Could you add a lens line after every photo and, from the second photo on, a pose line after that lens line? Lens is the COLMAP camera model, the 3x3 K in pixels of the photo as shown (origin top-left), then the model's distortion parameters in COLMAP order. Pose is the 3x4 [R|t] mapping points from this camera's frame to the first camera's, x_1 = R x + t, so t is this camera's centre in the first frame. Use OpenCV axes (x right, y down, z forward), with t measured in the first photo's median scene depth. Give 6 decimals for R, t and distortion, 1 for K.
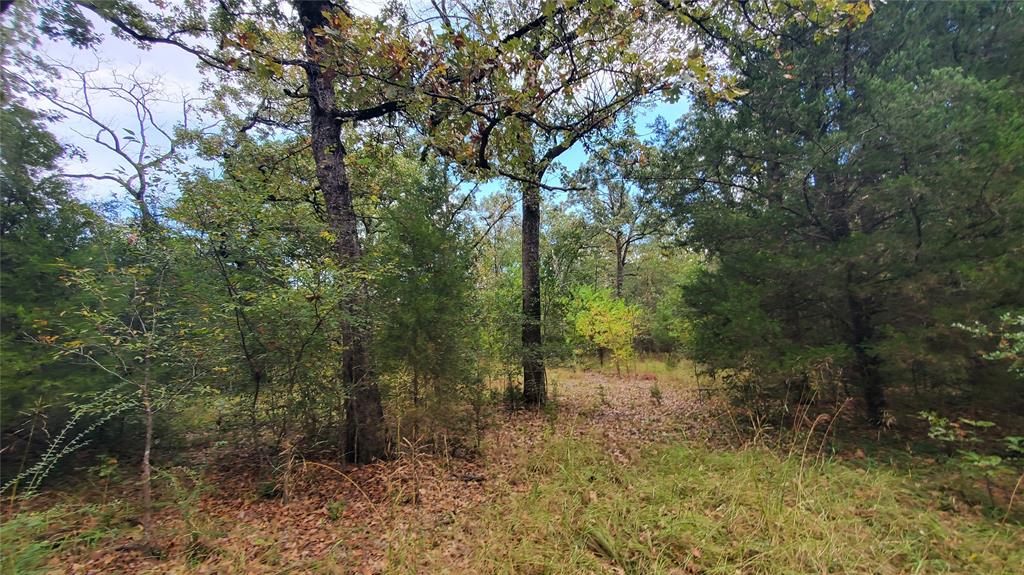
lens RADIAL K [[400.6, 0, 504.9], [0, 400.6, 296.6], [0, 0, 1]] dist [-0.004126, -0.000365]
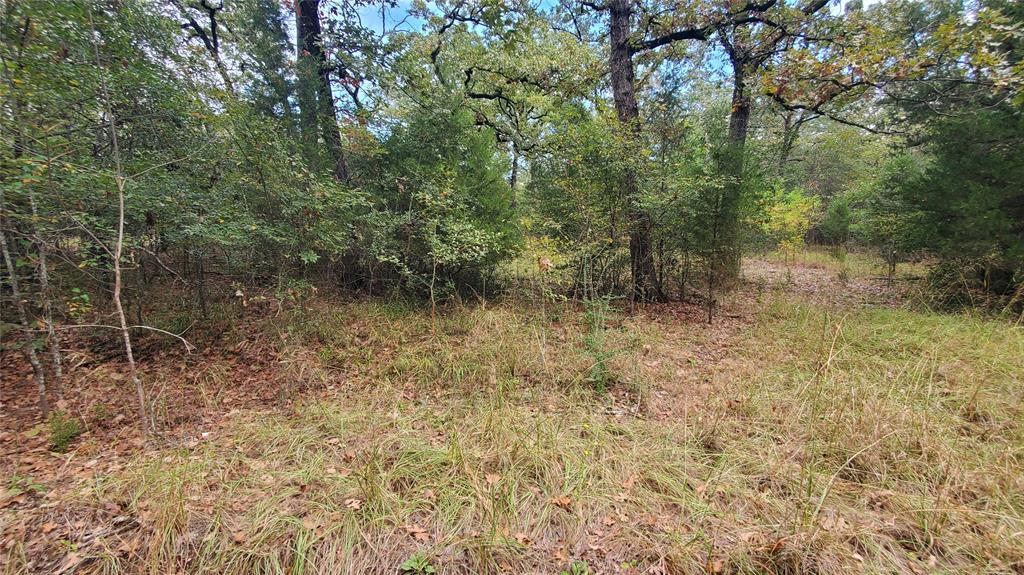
lens RADIAL K [[400.6, 0, 512.0], [0, 400.6, 289.0], [0, 0, 1]] dist [-0.004126, -0.000365]
pose [[0.971469, 0.065819, -0.227850, -0.399386], [-0.002858, 0.963897, 0.266258, -0.041764], [0.237149, -0.258011, 0.936585, -0.432068]]
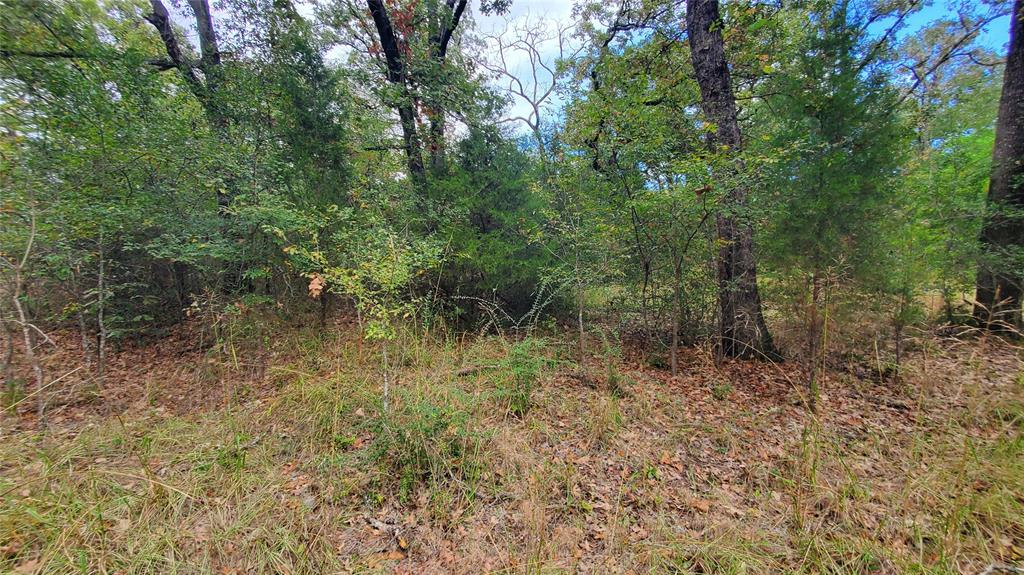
lens RADIAL K [[400.6, 0, 512.6], [0, 400.6, 292.7], [0, 0, 1]] dist [-0.004126, -0.000365]
pose [[0.708452, 0.091963, -0.699742, -0.084626], [0.063163, 0.979234, 0.192644, 0.029324], [0.702927, -0.180676, 0.687931, -0.070083]]
